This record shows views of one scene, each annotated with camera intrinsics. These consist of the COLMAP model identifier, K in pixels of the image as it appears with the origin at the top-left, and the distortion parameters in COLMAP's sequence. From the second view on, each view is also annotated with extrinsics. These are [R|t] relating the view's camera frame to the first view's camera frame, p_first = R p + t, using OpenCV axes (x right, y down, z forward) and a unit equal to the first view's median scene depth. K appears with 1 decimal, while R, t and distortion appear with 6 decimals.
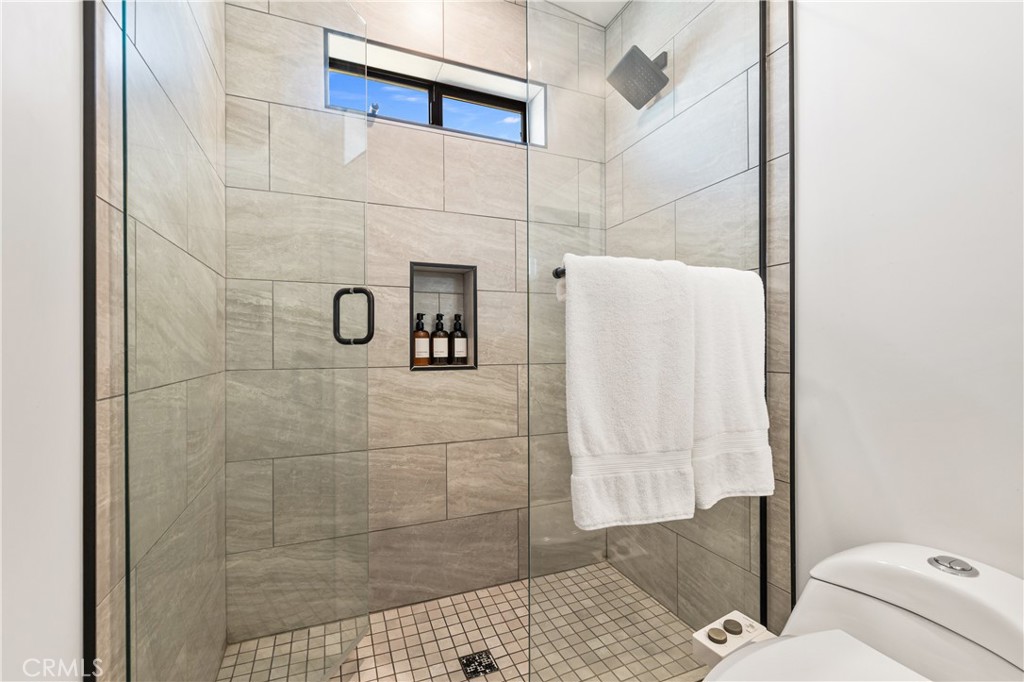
lens RADIAL K [[437.0, 0, 511.9], [0, 437.0, 335.9], [0, 0, 1]] dist [0.000053, 0.000001]
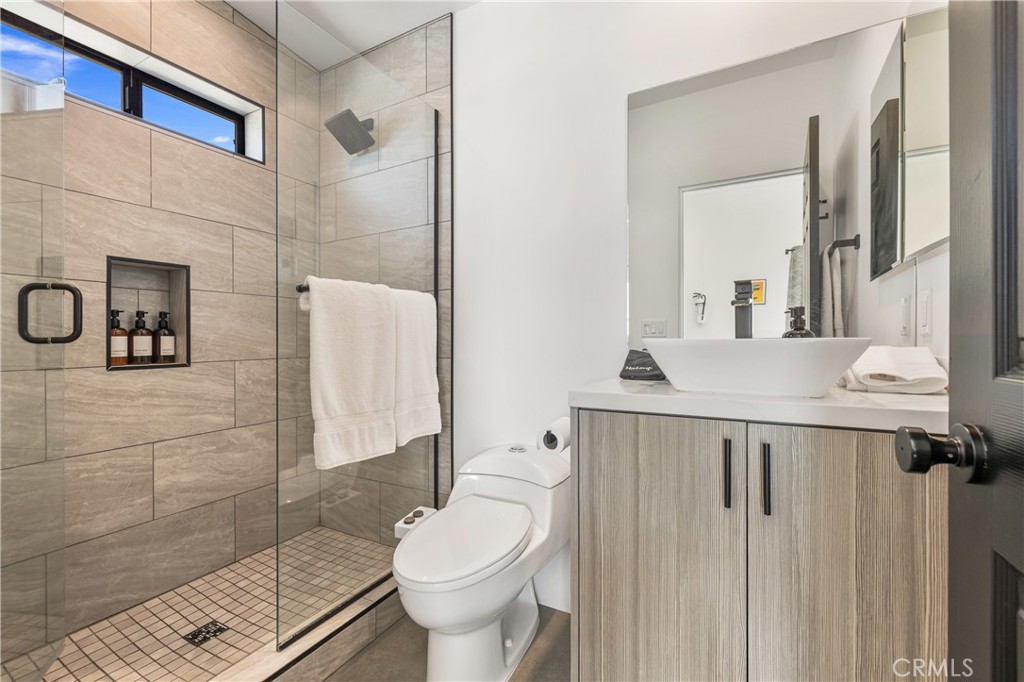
lens RADIAL K [[437.0, 0, 511.9], [0, 437.0, 335.9], [0, 0, 1]] dist [0.000053, 0.000001]
pose [[0.777377, -0.000914, 0.629034, -0.145907], [-0.003267, 0.999980, 0.005490, -0.003791], [-0.629027, -0.006322, 0.777358, -0.285215]]
